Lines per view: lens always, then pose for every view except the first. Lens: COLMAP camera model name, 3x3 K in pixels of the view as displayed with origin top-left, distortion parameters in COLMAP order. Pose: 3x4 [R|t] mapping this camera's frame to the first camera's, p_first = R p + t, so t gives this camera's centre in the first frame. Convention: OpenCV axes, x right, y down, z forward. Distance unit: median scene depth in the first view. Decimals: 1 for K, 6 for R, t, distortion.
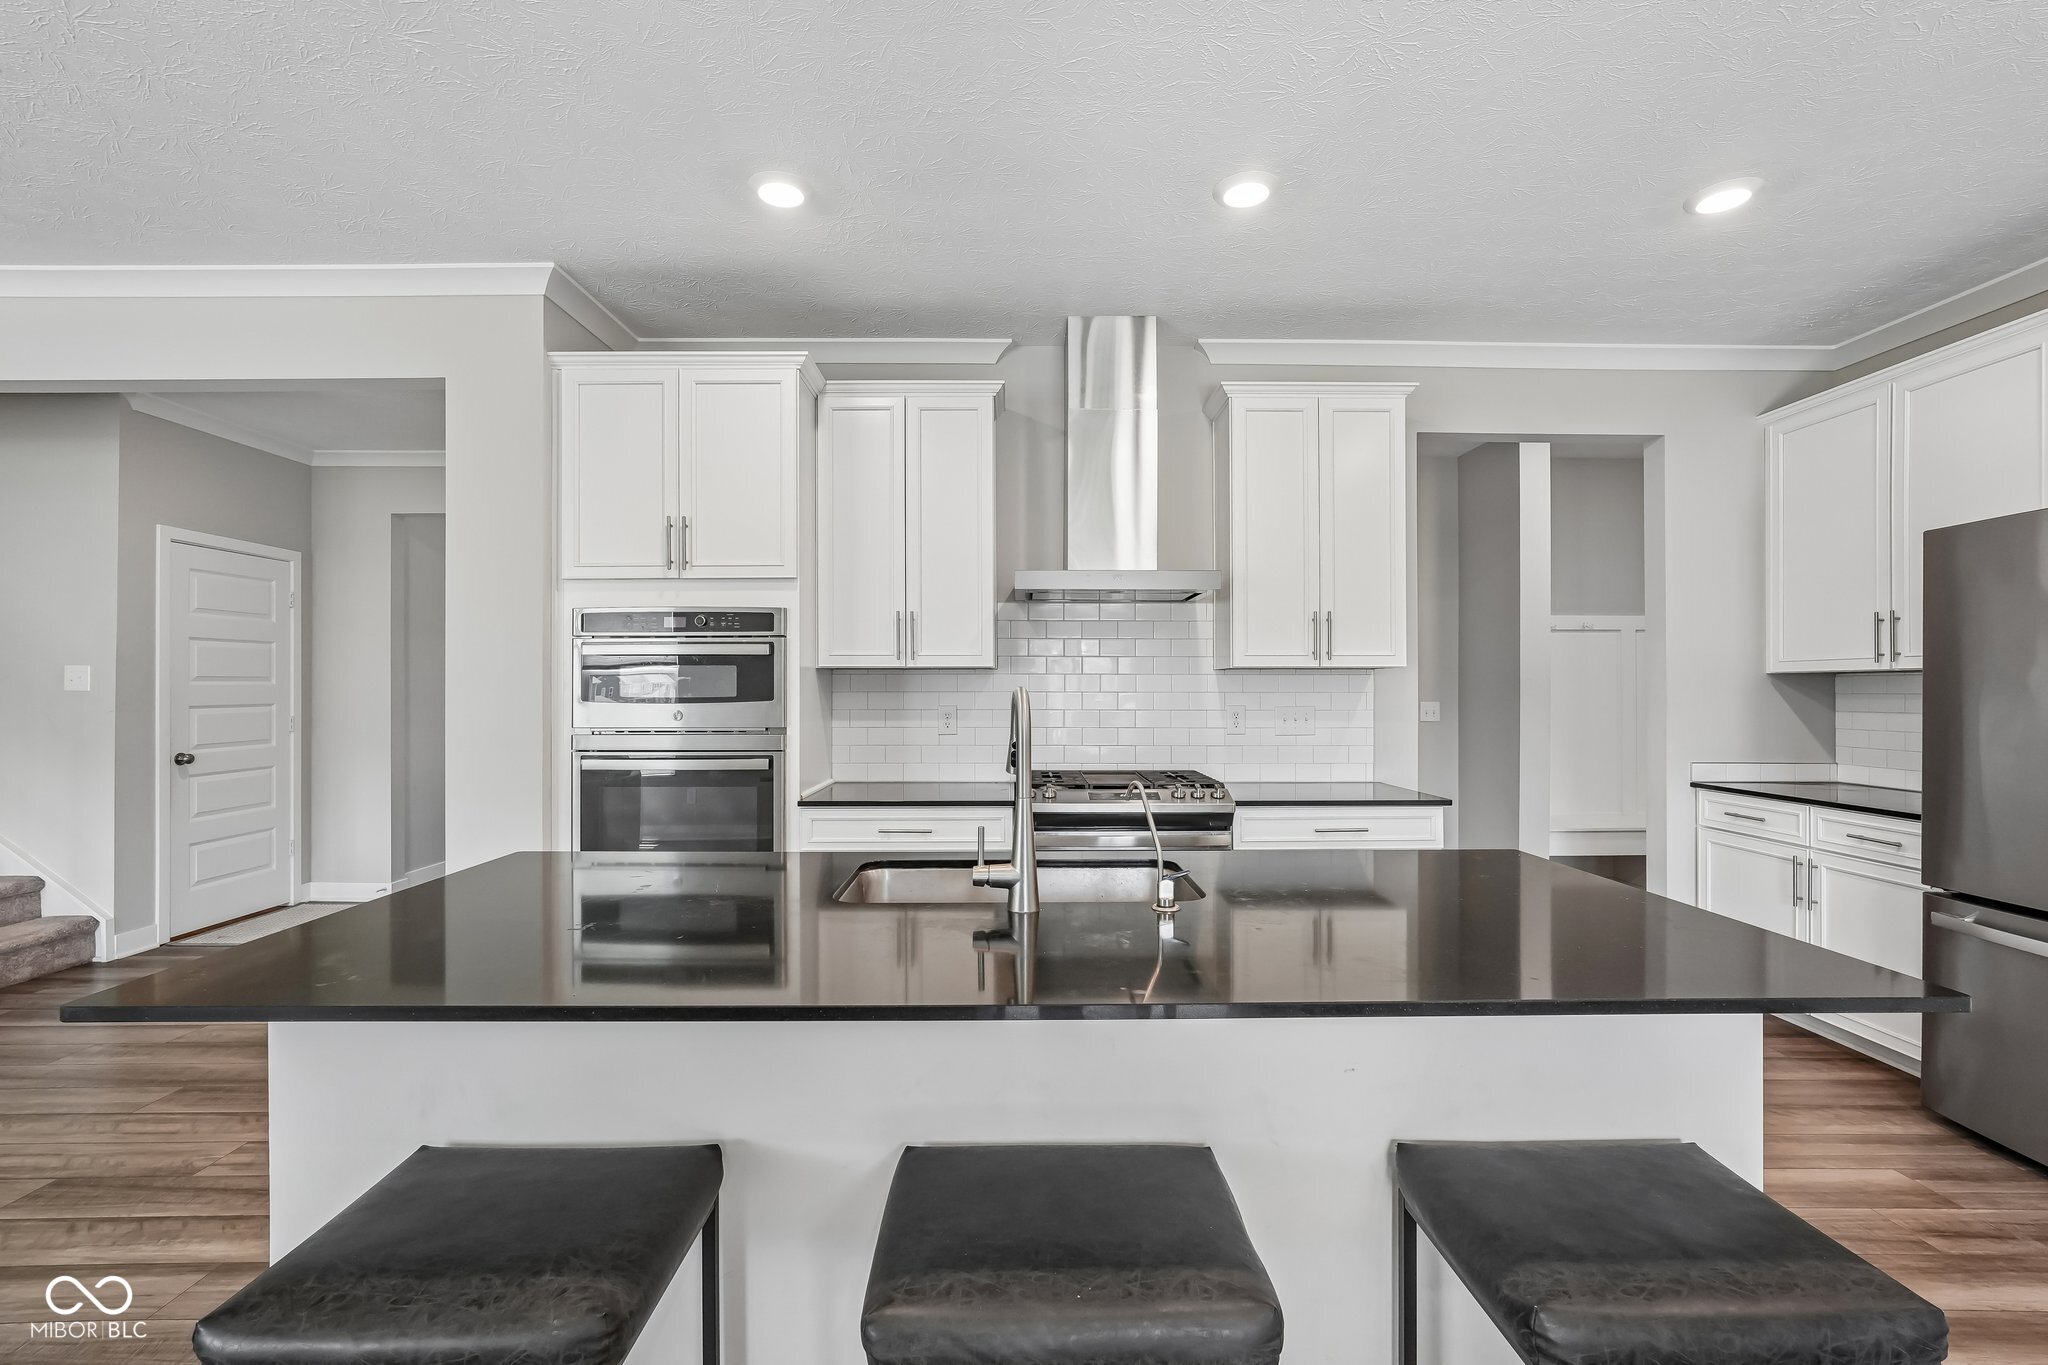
lens RADIAL K [[897.6, 0, 1033.4], [0, 897.6, 689.9], [0, 0, 1]] dist [-0.009213, 0.004175]
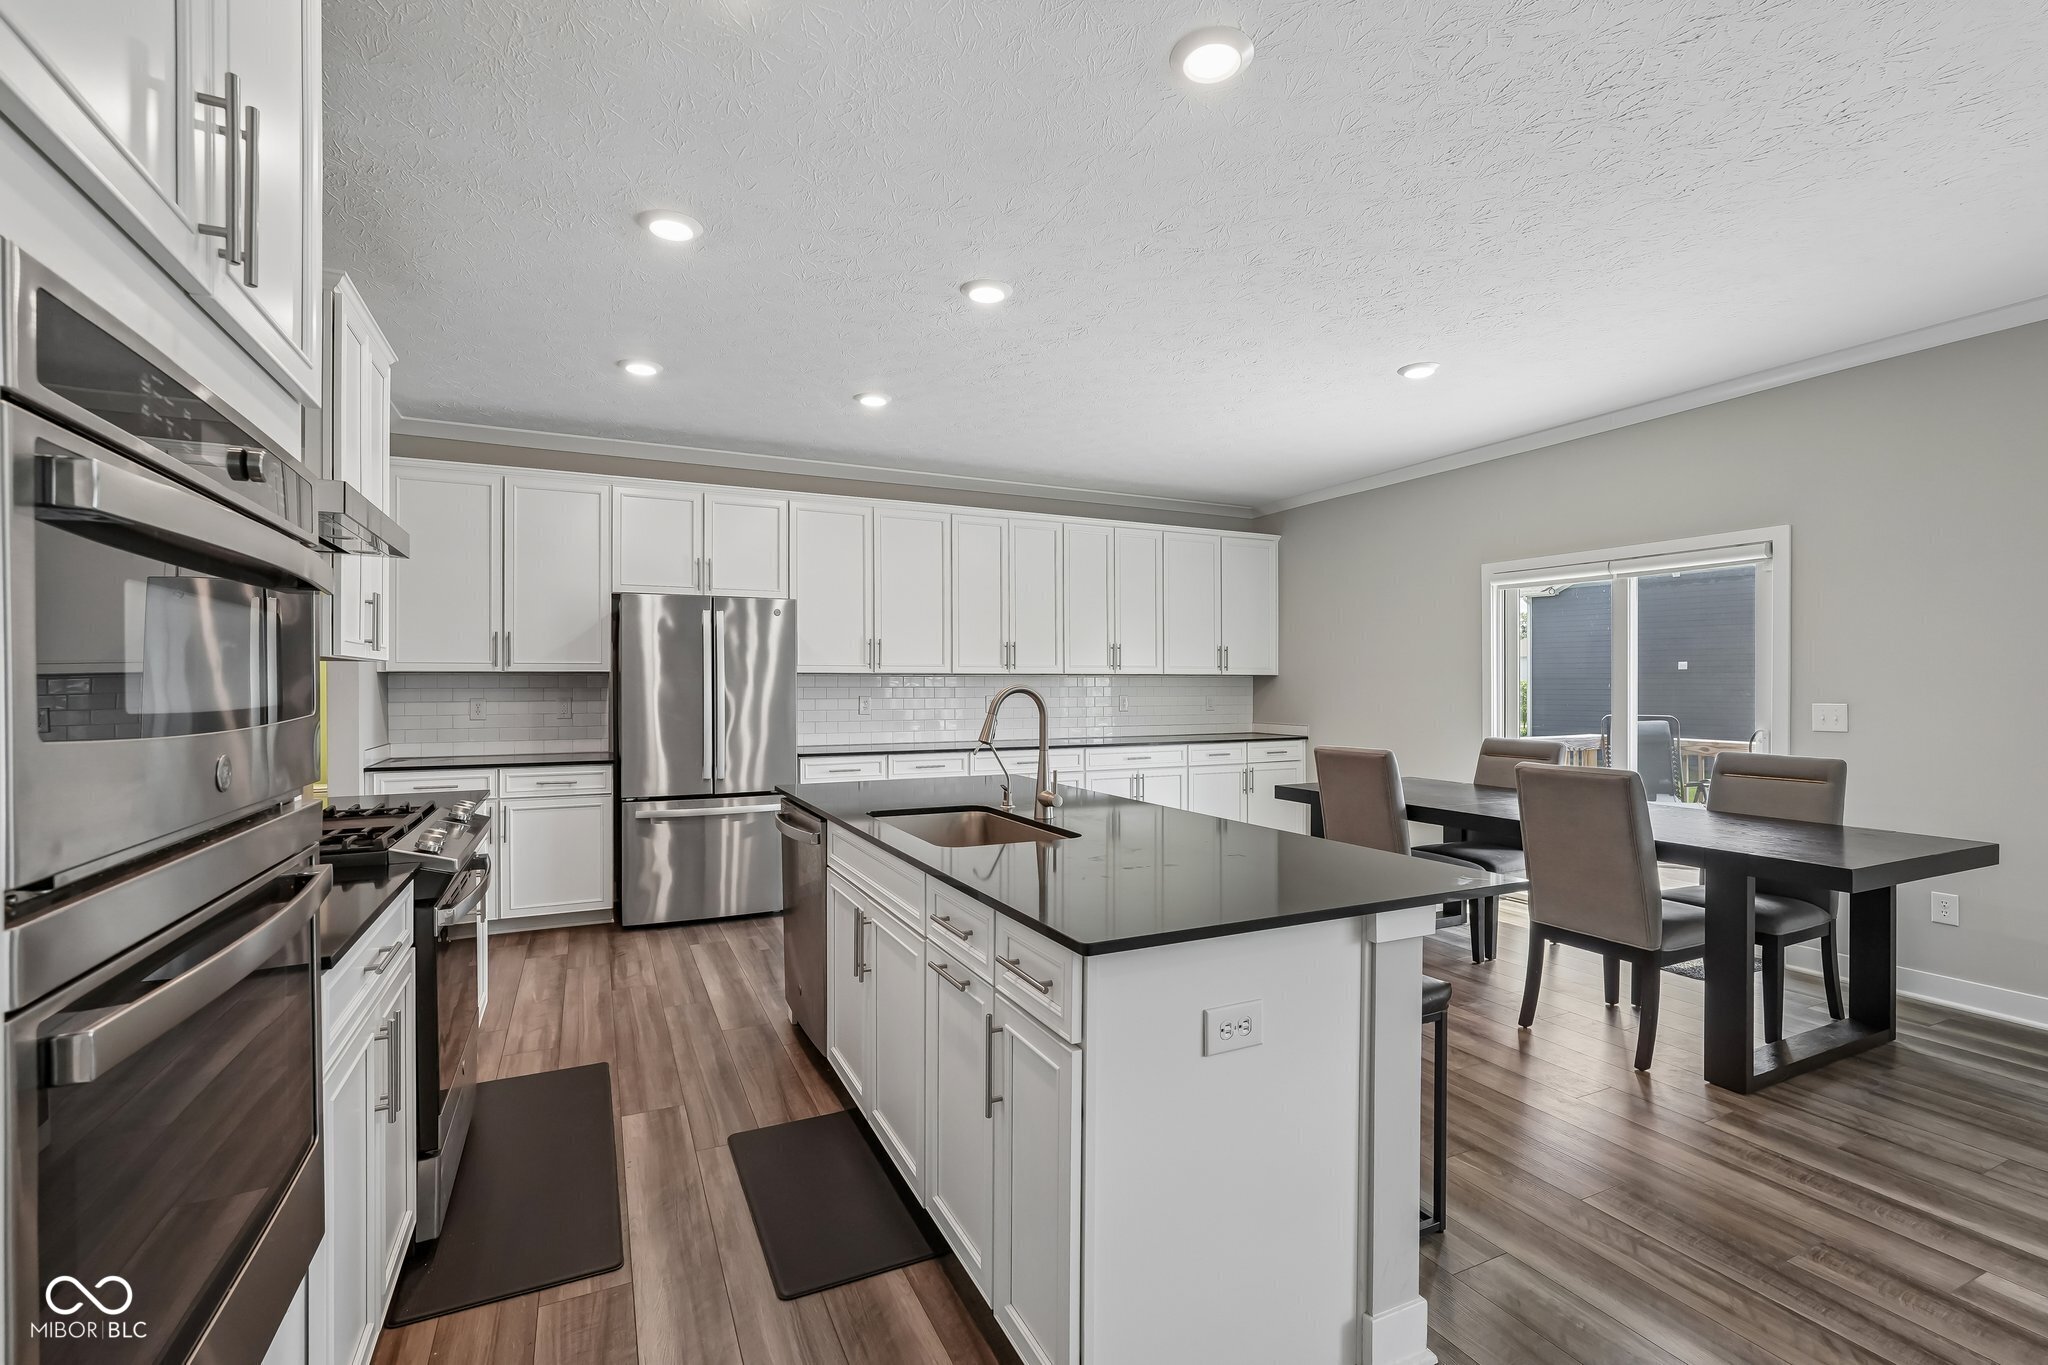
lens RADIAL K [[897.6, 0, 1023.5], [0, 897.6, 685.7], [0, 0, 1]] dist [-0.009213, 0.004175]
pose [[-0.418475, -0.001576, 0.908227, -0.762887], [0.003051, 0.999990, 0.003141, -0.001132], [-0.908223, 0.004086, -0.418466, 0.875987]]
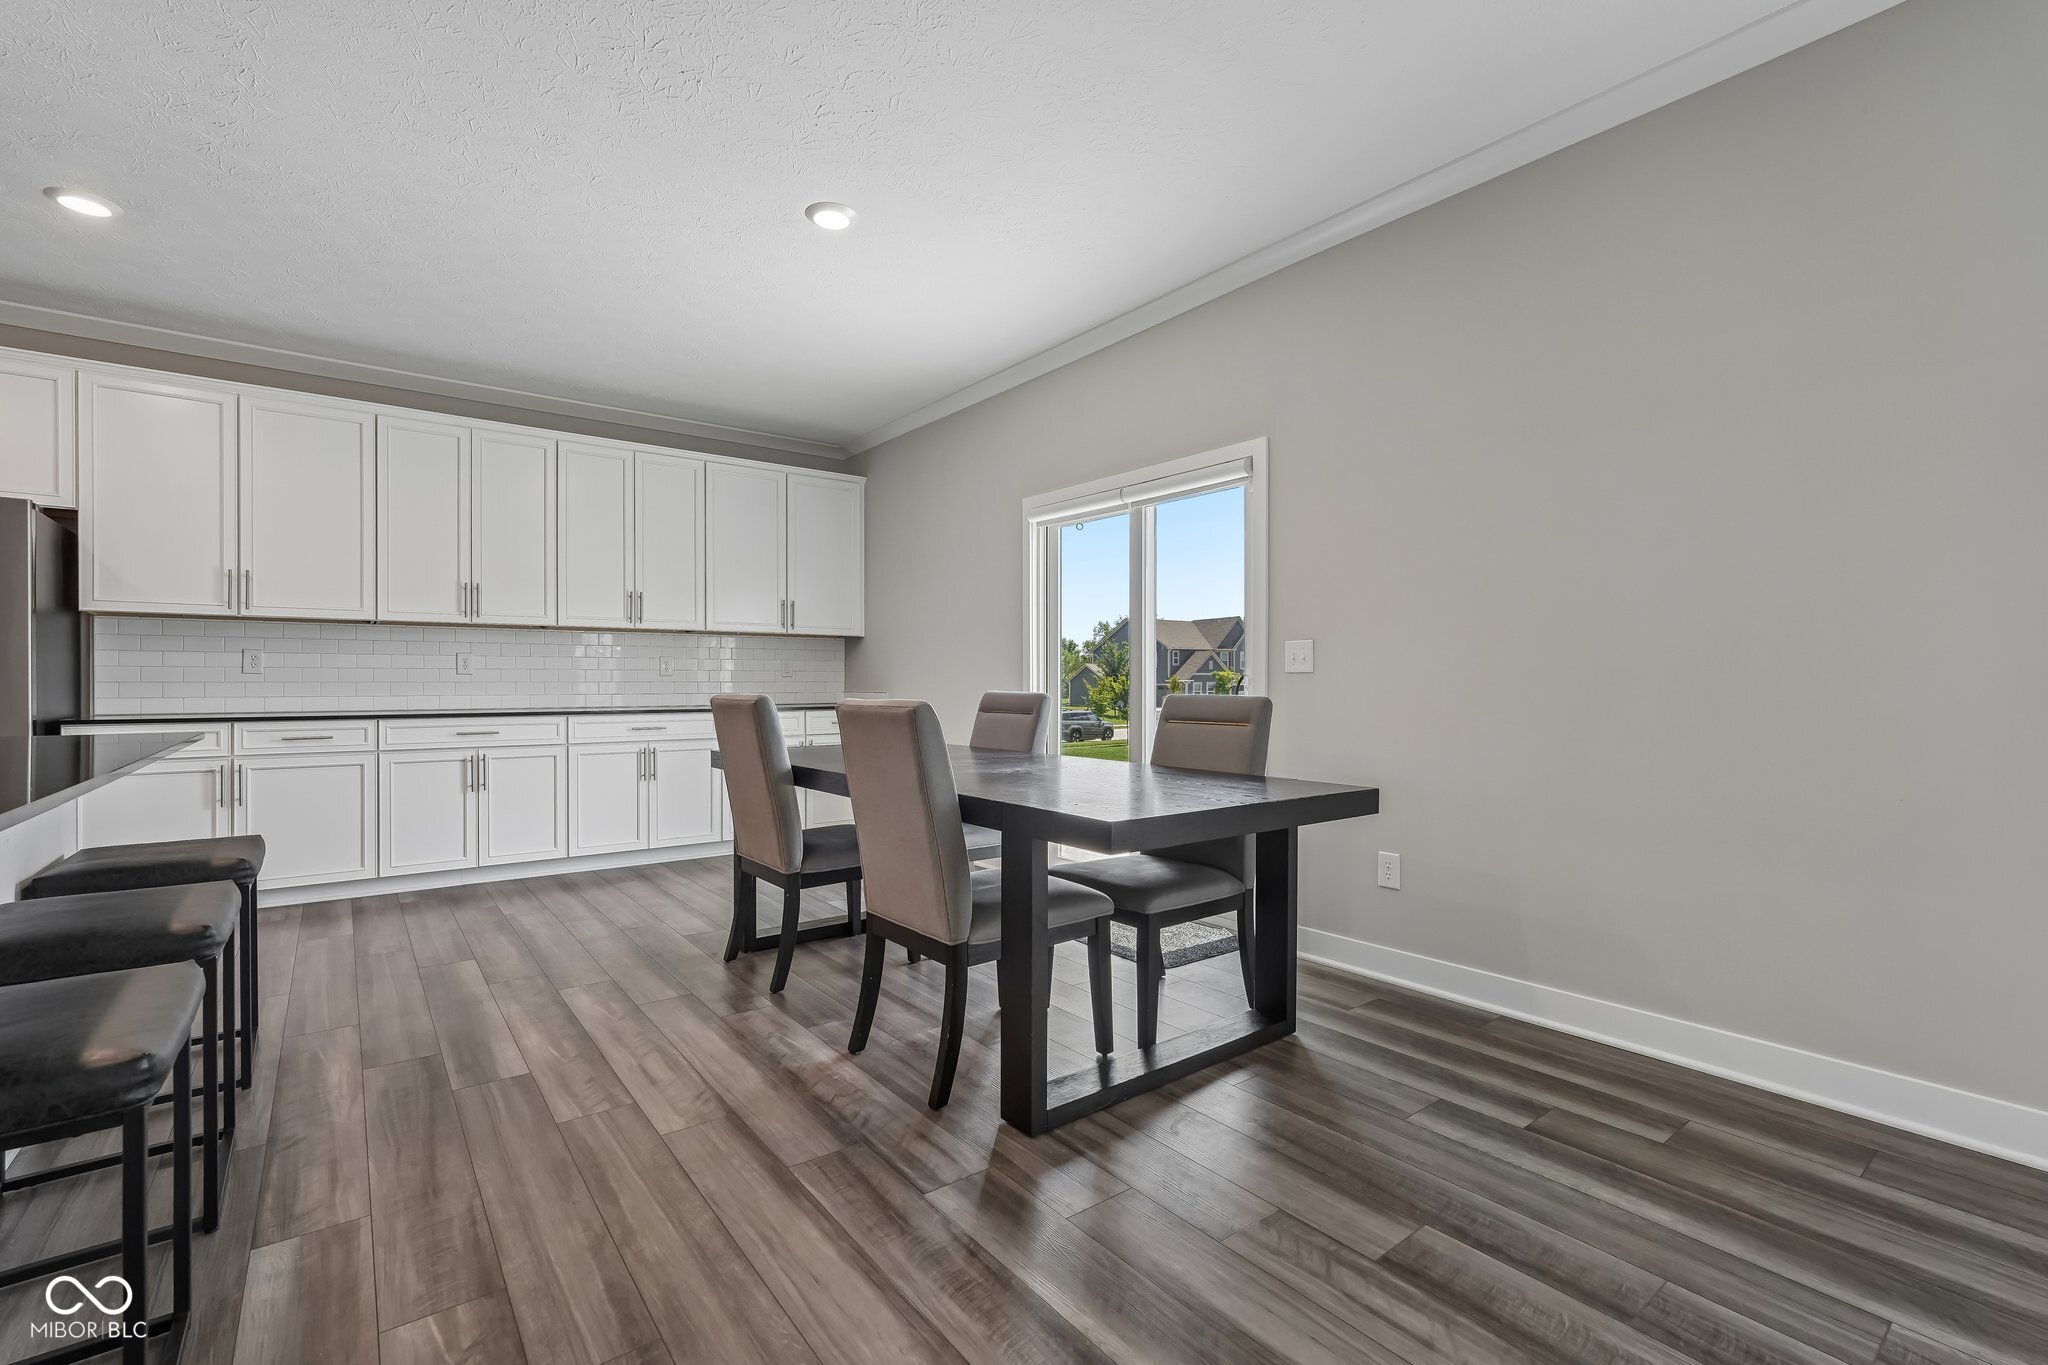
lens RADIAL K [[897.6, 0, 1025.4], [0, 897.6, 681.9], [0, 0, 1]] dist [-0.009213, 0.004175]
pose [[-0.598162, 0.000155, 0.801375, -0.775481], [0.002552, 0.999995, 0.001712, 0.078747], [-0.801371, 0.003070, -0.598160, 0.249228]]
